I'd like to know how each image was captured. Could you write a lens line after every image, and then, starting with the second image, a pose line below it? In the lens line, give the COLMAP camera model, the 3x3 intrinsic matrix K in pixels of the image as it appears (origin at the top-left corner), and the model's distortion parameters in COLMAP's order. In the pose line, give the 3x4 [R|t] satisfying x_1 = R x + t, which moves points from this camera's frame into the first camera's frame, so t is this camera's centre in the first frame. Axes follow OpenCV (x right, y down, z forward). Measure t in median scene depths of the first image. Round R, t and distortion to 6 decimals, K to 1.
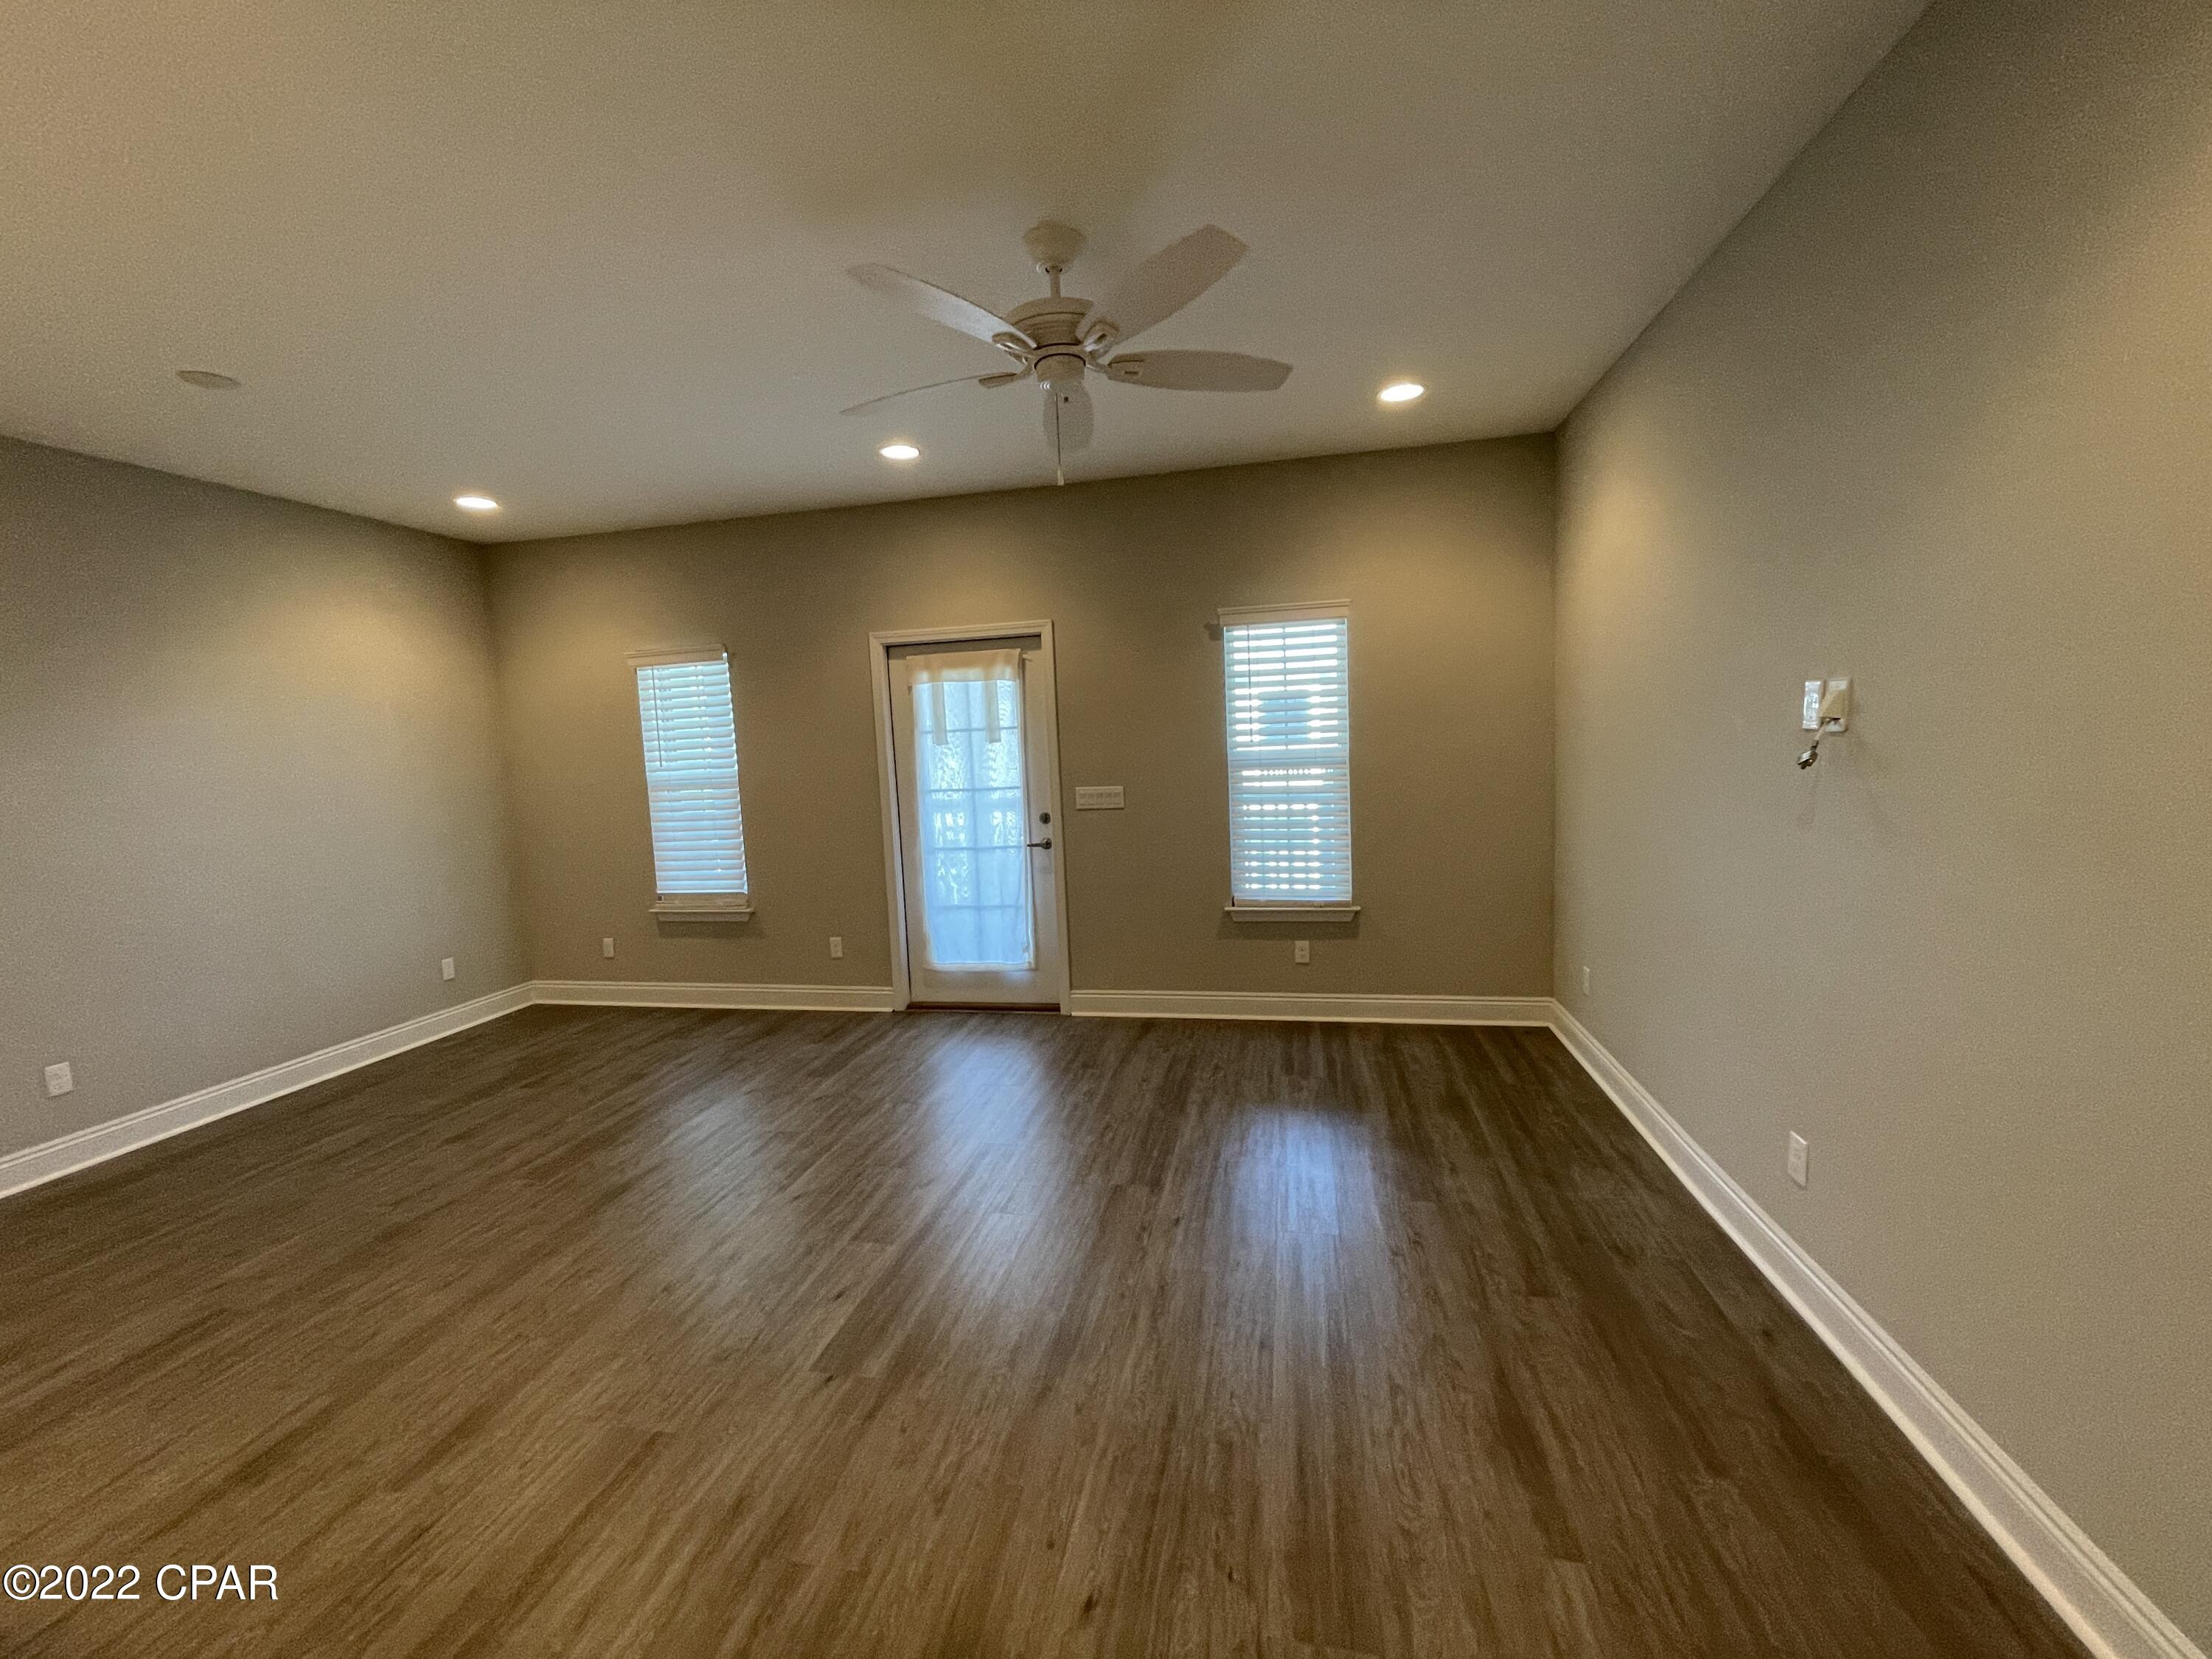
lens RADIAL K [[888.2, 0, 1104.2], [0, 888.2, 820.3], [0, 0, 1]] dist [-0.000047, 0.000632]
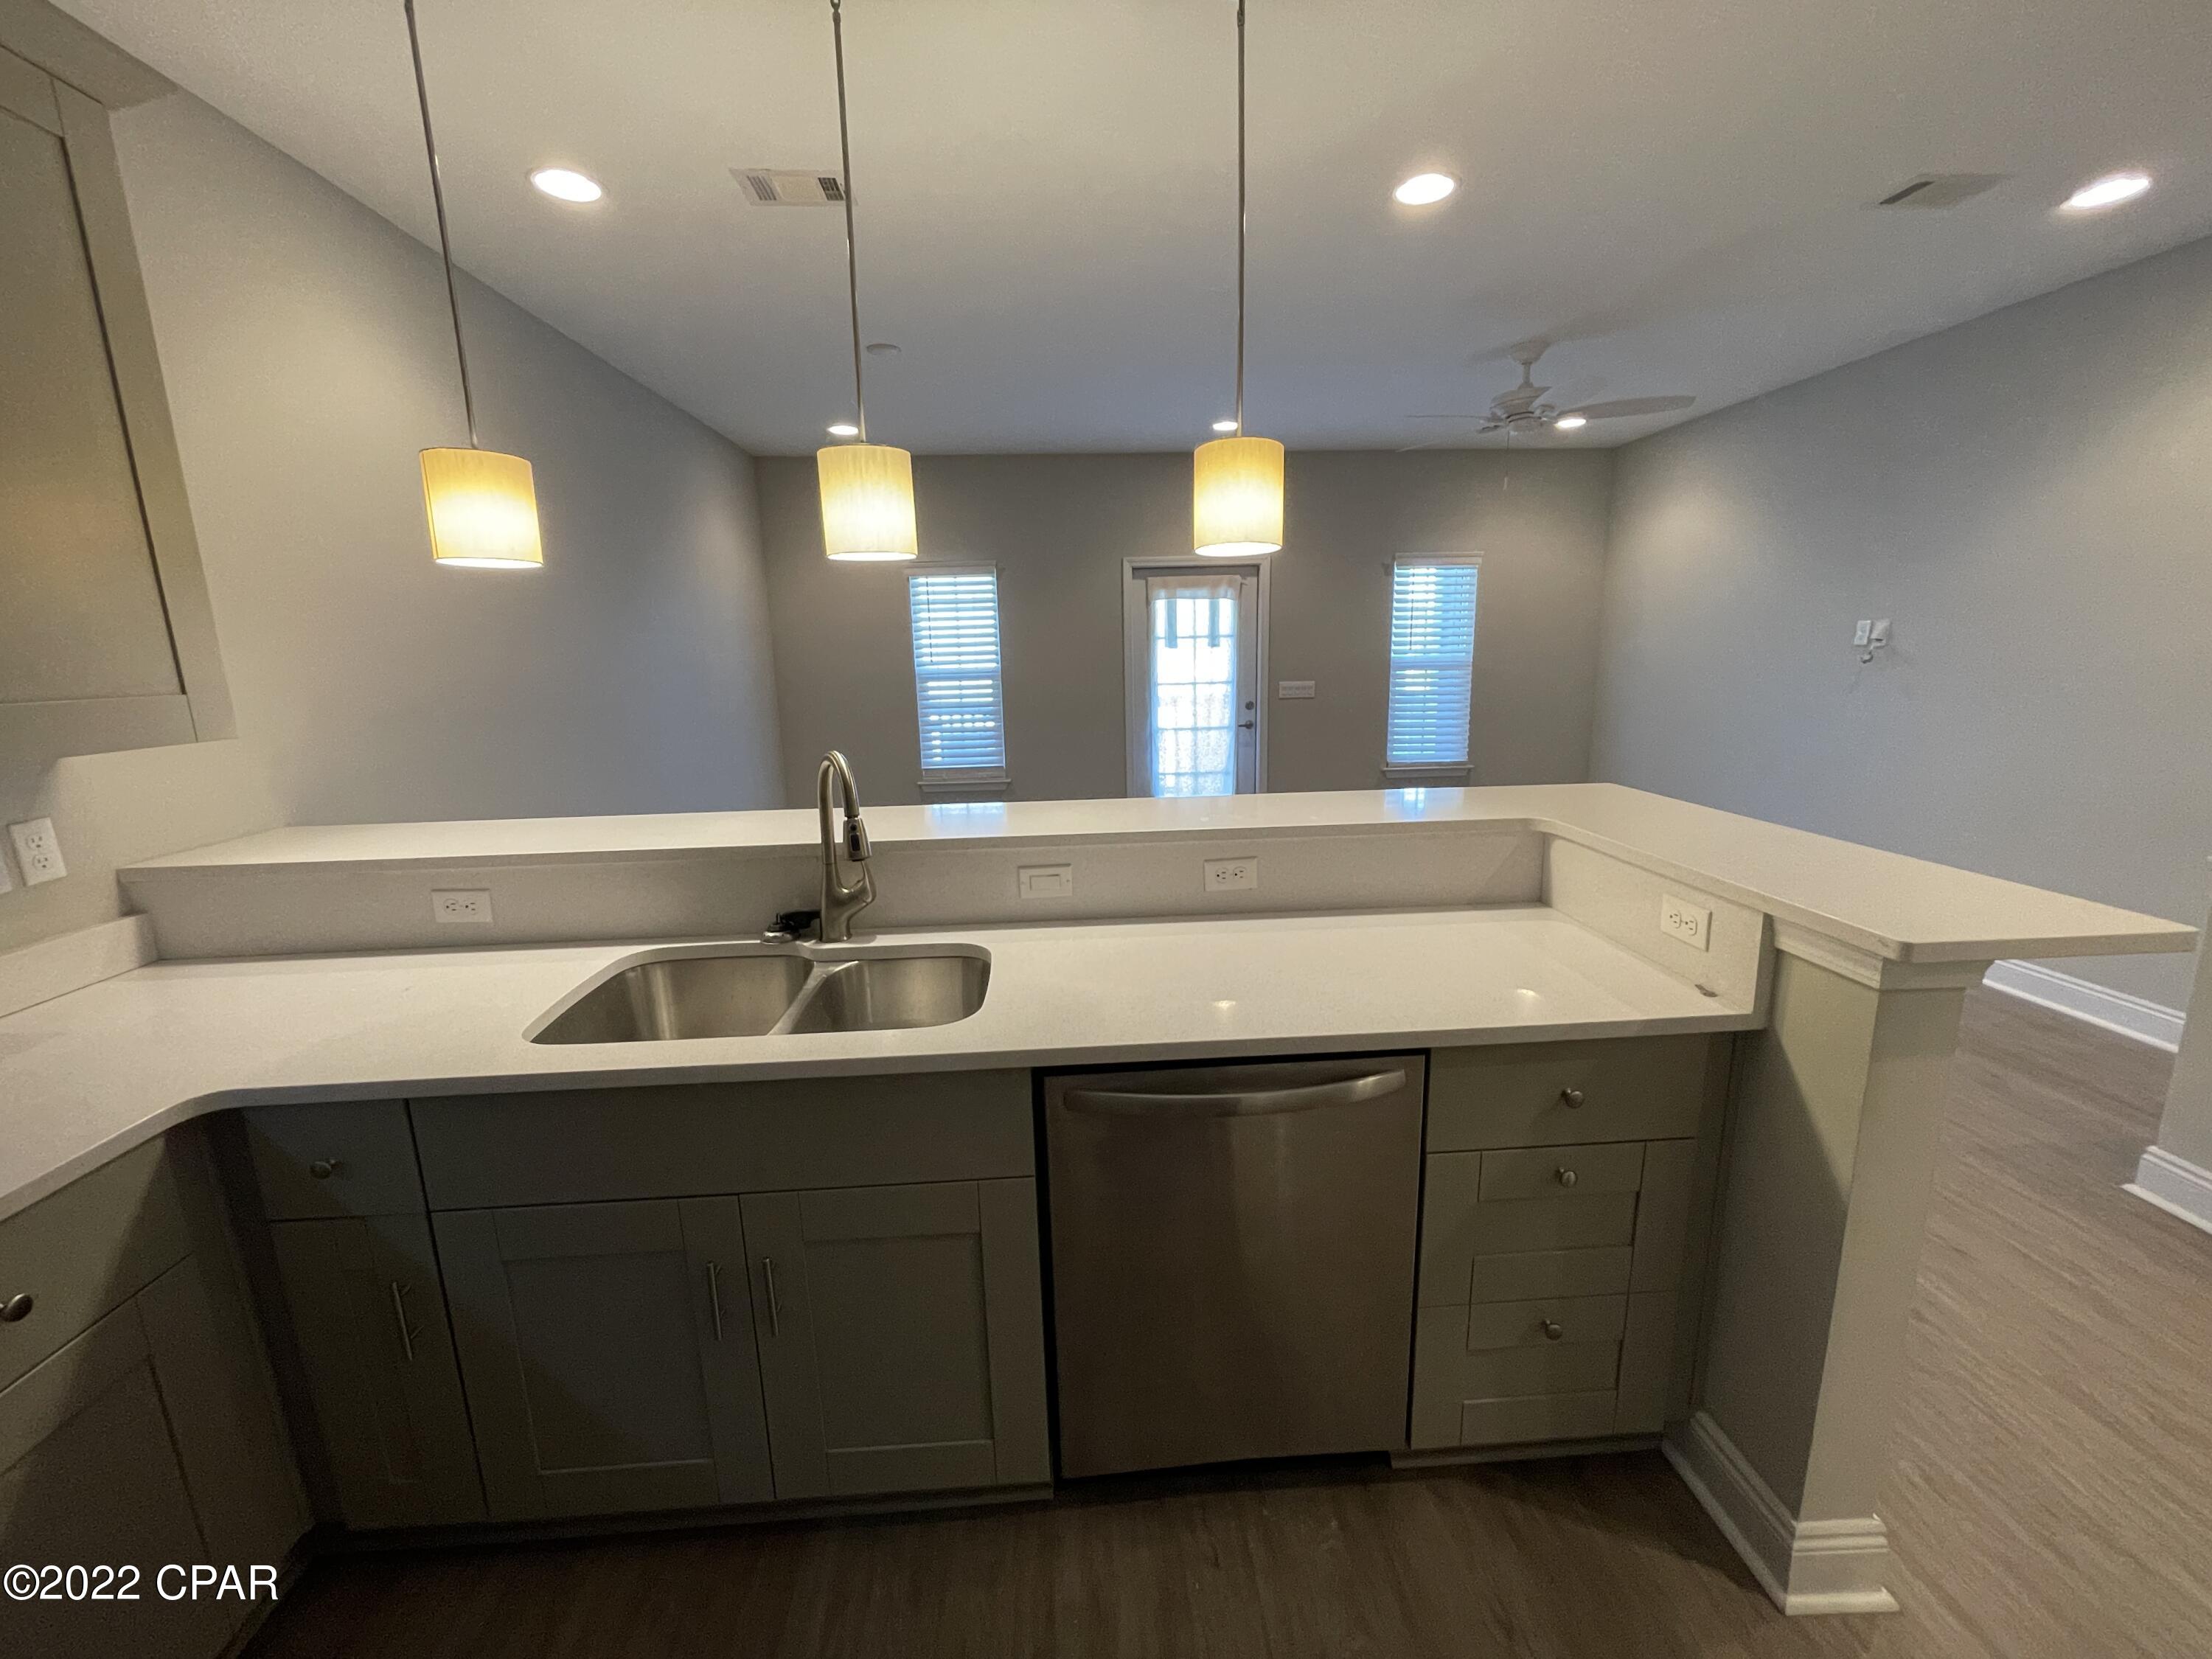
lens RADIAL K [[888.2, 0, 1104.2], [0, 888.2, 820.3], [0, 0, 1]] dist [-0.000047, 0.000632]
pose [[0.963425, -0.028663, 0.266443, -0.638526], [0.004382, 0.995816, 0.091281, 0.046930], [-0.267944, -0.086775, 0.959519, -0.238423]]
